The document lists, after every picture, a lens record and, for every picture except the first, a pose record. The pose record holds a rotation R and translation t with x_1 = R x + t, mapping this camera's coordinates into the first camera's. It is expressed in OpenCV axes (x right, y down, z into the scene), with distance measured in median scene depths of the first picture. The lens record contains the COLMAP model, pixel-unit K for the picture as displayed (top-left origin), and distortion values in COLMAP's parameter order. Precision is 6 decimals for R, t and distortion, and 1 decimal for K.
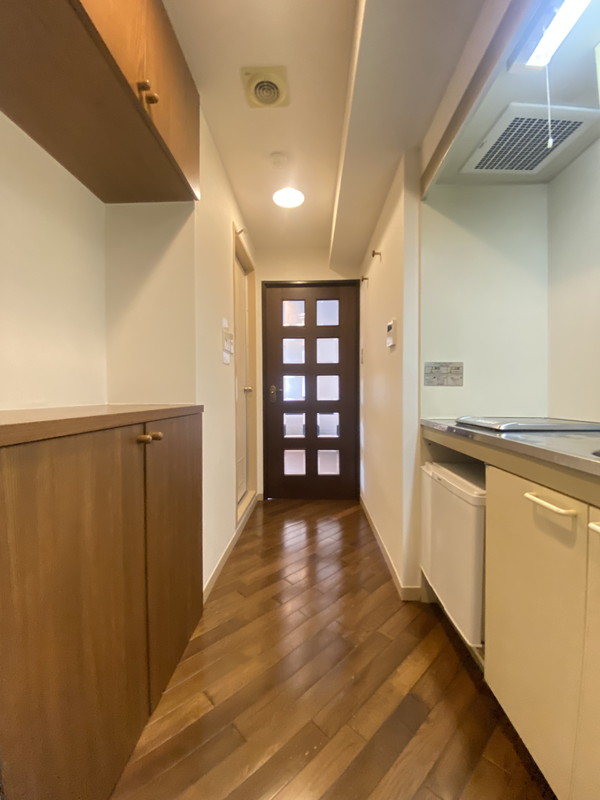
lens RADIAL K [[333.9, 0, 304.4], [0, 333.9, 396.5], [0, 0, 1]] dist [-0.014560, -0.001136]
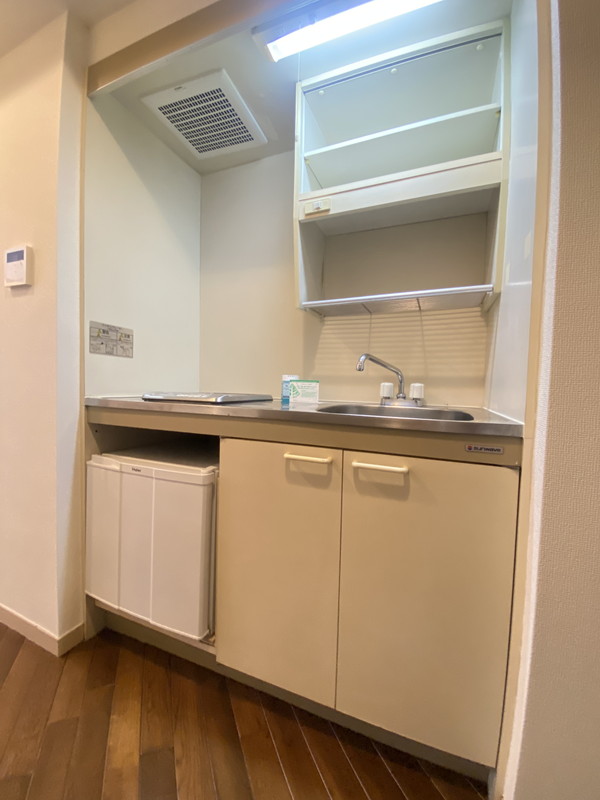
lens RADIAL K [[333.9, 0, 302.7], [0, 333.9, 399.3], [0, 0, 1]] dist [-0.014560, -0.001136]
pose [[0.356331, -0.021180, 0.934120, -0.163060], [-0.015599, 0.999469, 0.028612, 0.042777], [-0.934229, -0.024766, 0.355812, 0.294534]]
